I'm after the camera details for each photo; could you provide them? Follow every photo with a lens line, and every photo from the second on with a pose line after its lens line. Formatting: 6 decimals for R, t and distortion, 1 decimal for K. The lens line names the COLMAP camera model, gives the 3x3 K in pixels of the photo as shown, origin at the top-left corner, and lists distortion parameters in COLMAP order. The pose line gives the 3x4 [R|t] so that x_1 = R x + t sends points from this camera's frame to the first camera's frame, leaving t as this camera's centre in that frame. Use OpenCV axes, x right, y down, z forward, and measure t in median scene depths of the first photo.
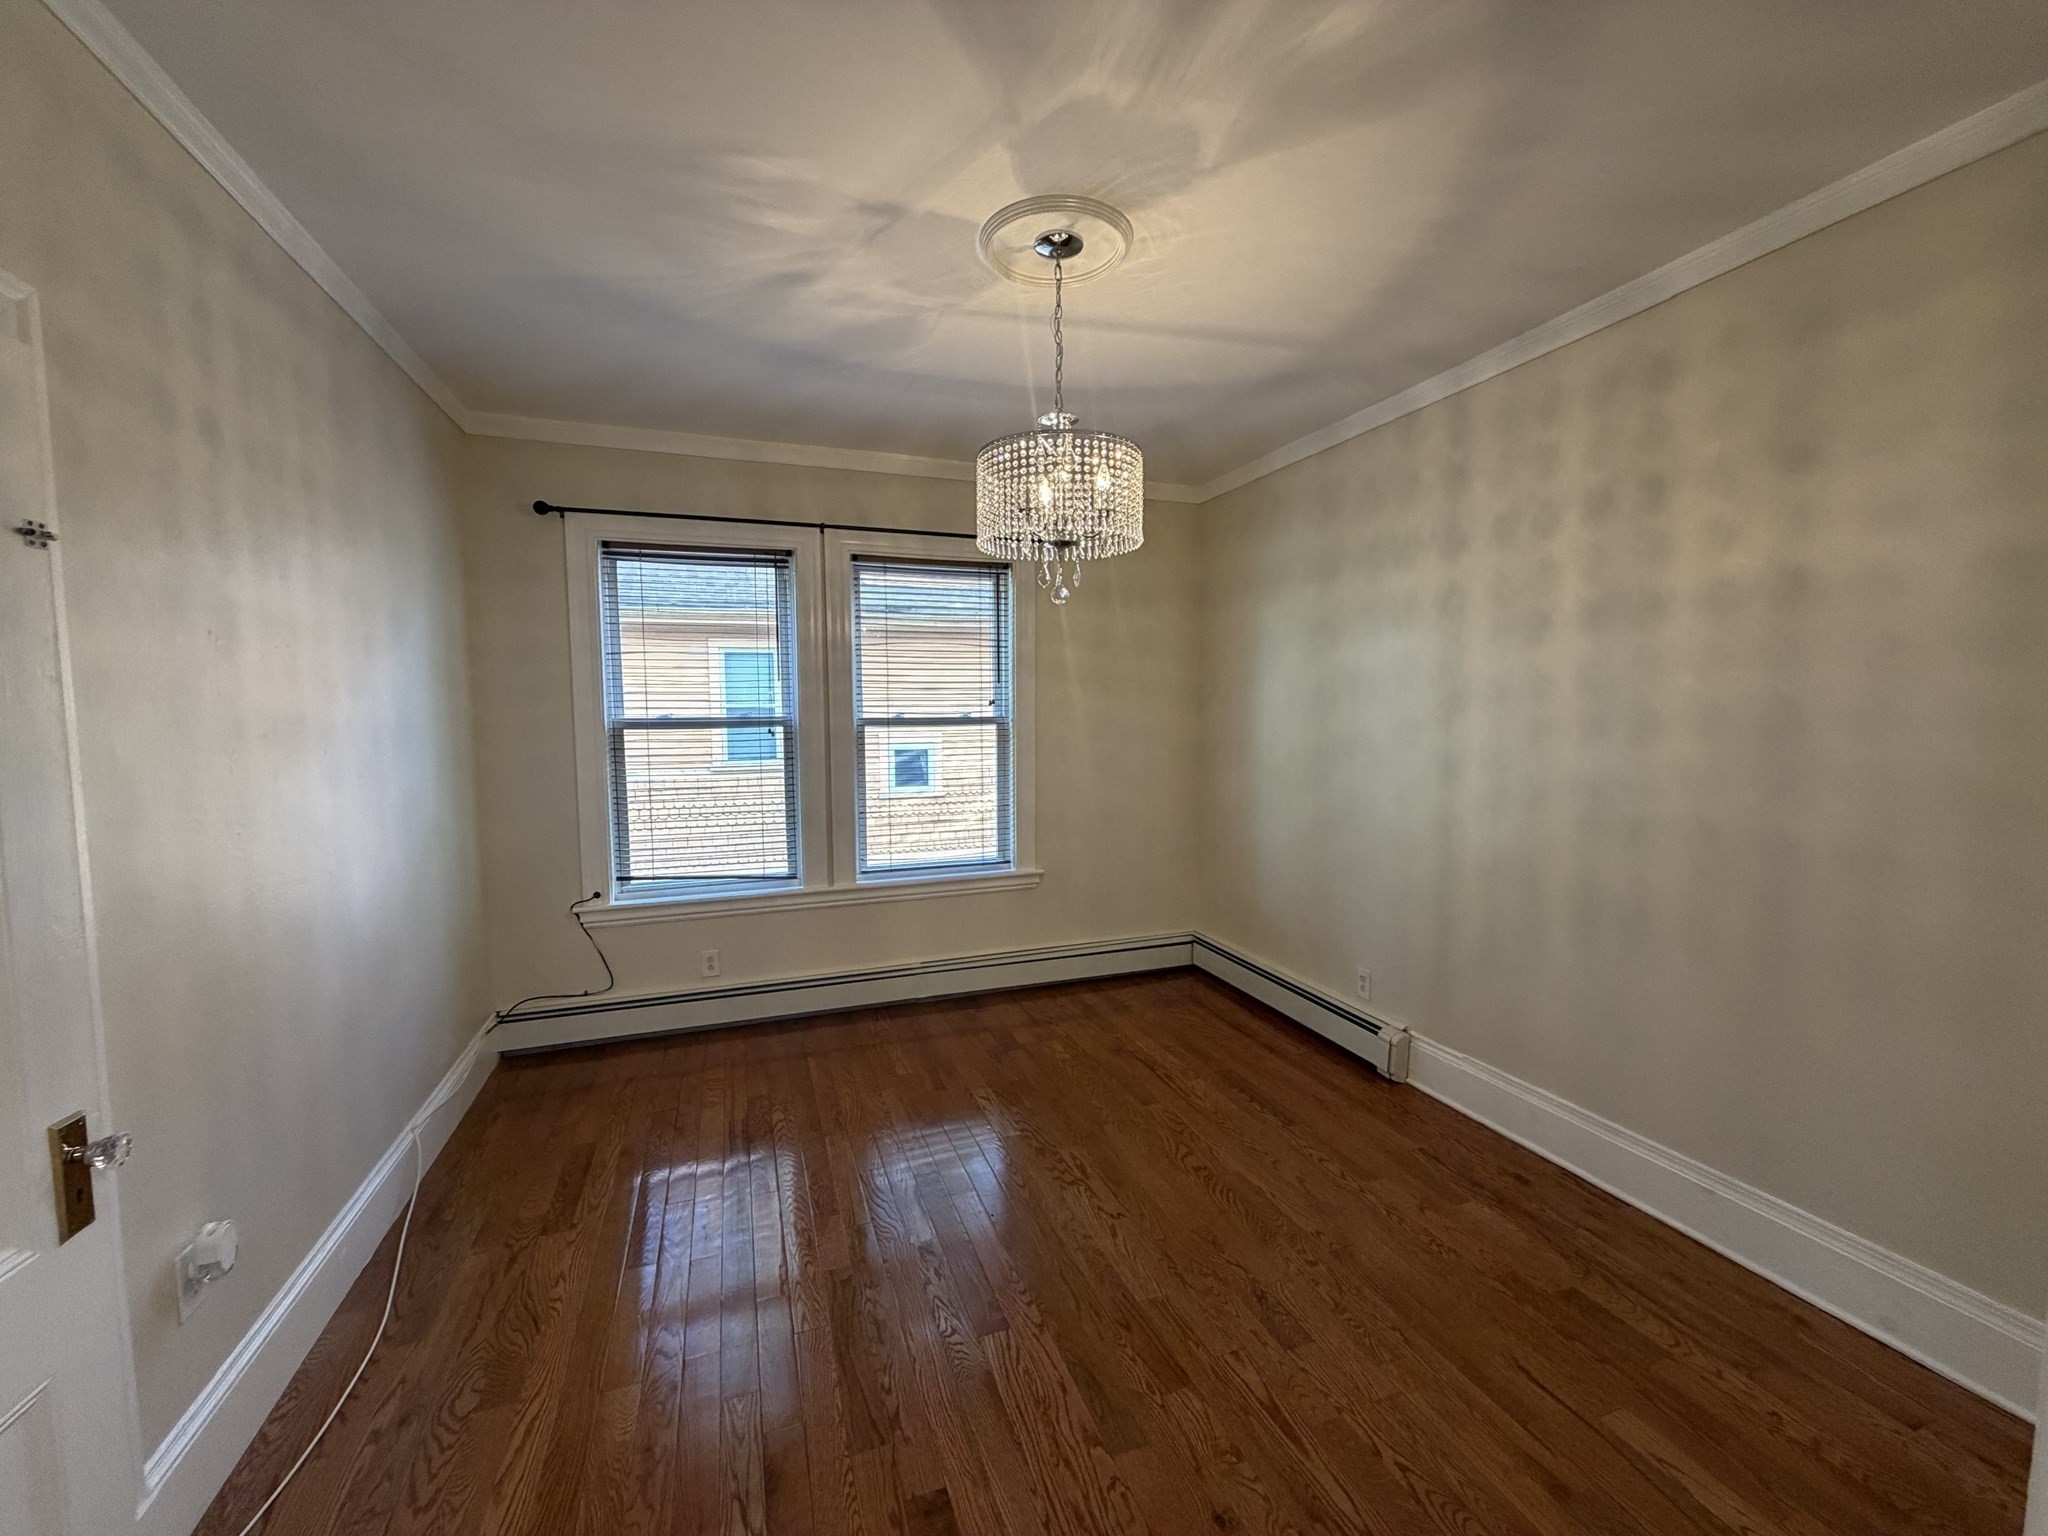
lens RADIAL K [[831.8, 0, 1036.4], [0, 831.8, 767.8], [0, 0, 1]] dist [0.011706, -0.000037]
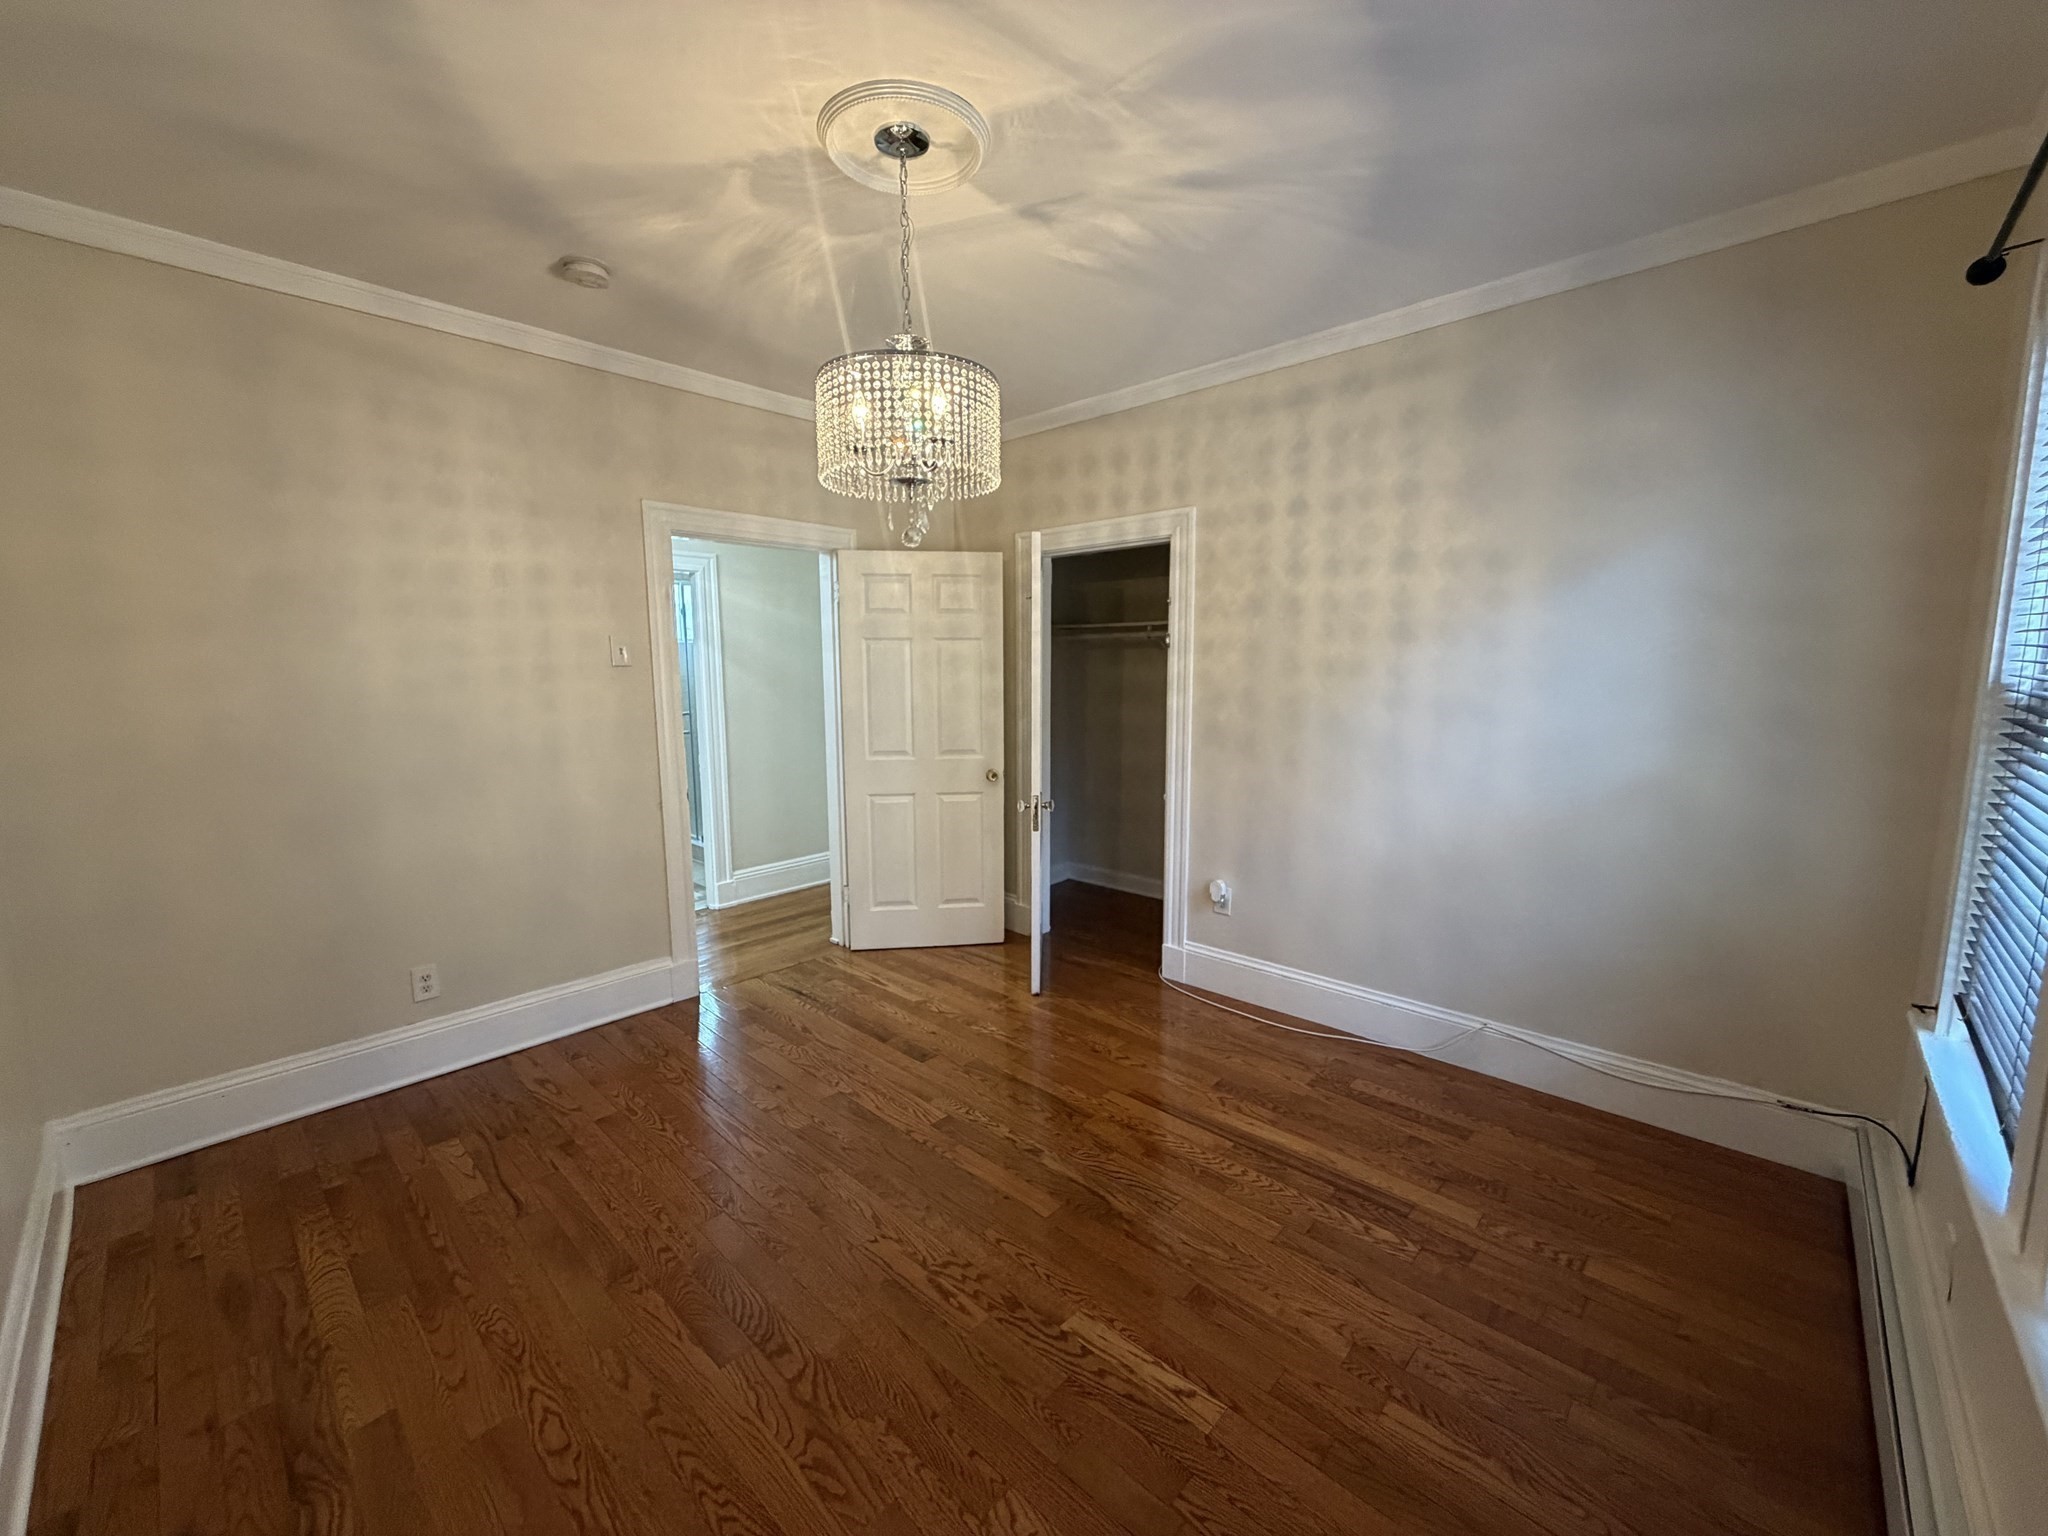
lens RADIAL K [[814.5, 0, 1016.1], [0, 814.5, 771.1], [0, 0, 1]] dist [-0.000872, 0.000632]
pose [[-0.903880, 0.069669, -0.422075, 0.289858], [-0.018812, 0.979221, 0.201920, -0.124693], [0.427373, 0.190452, -0.883788, 1.705754]]
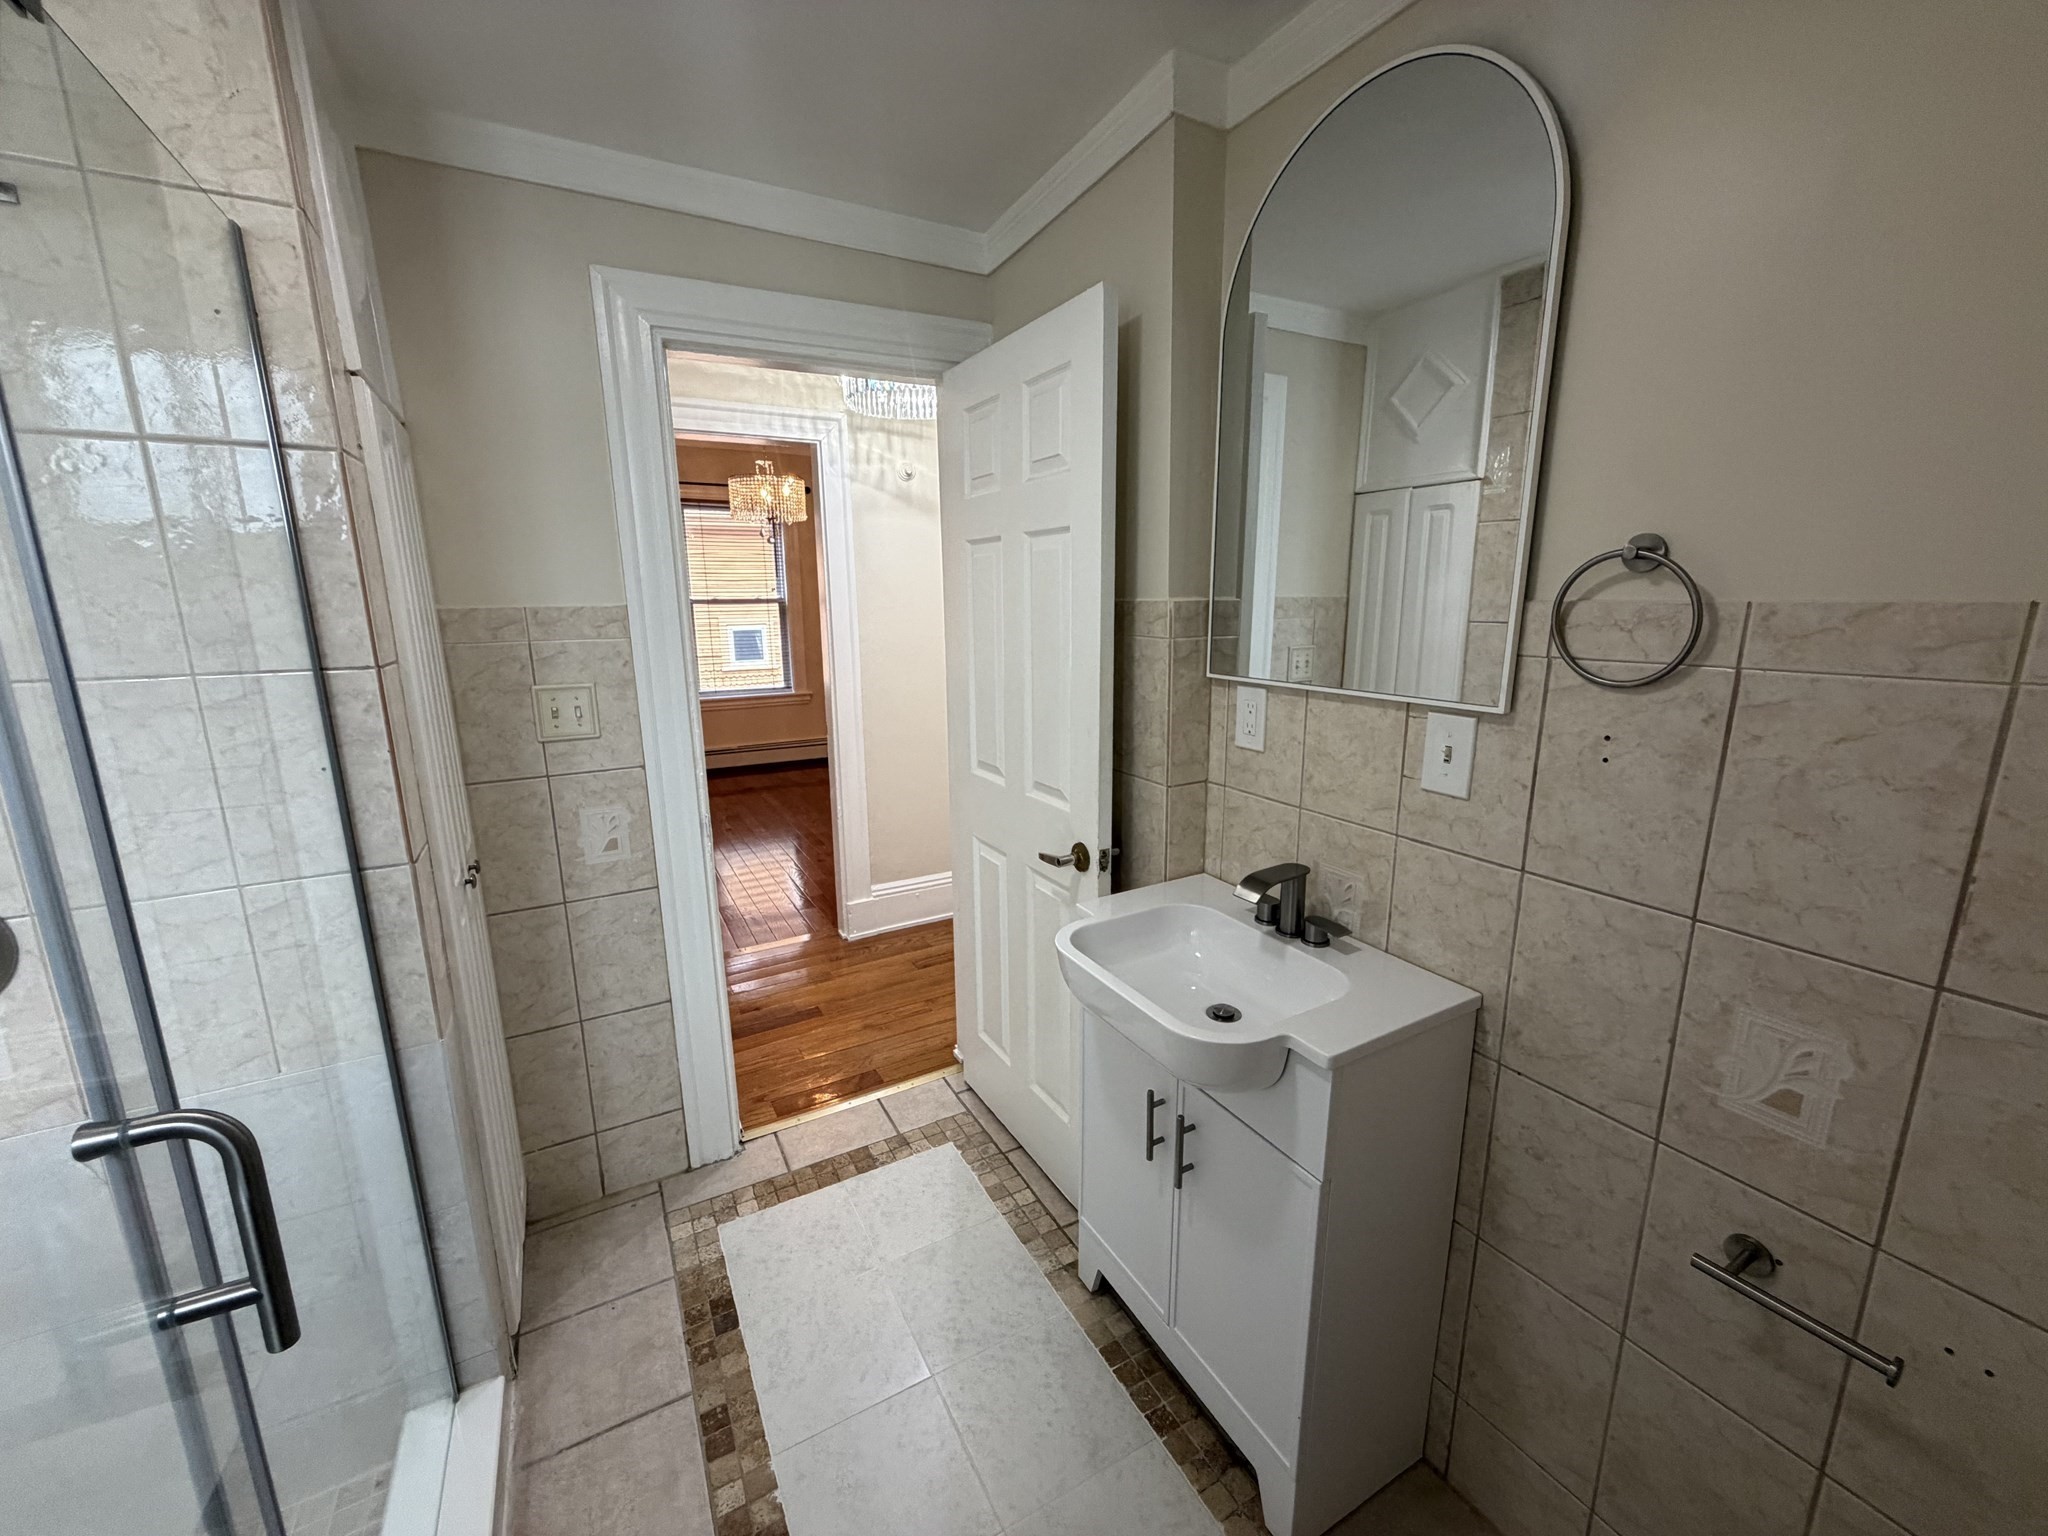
lens RADIAL K [[814.5, 0, 1016.0], [0, 814.5, 758.6], [0, 0, 1]] dist [-0.000872, 0.000632]
pose [[0.989222, -0.025496, 0.144189, 0.409225], [0.006526, 0.991422, 0.130535, 0.104182], [-0.146281, -0.128187, 0.980903, -1.588470]]
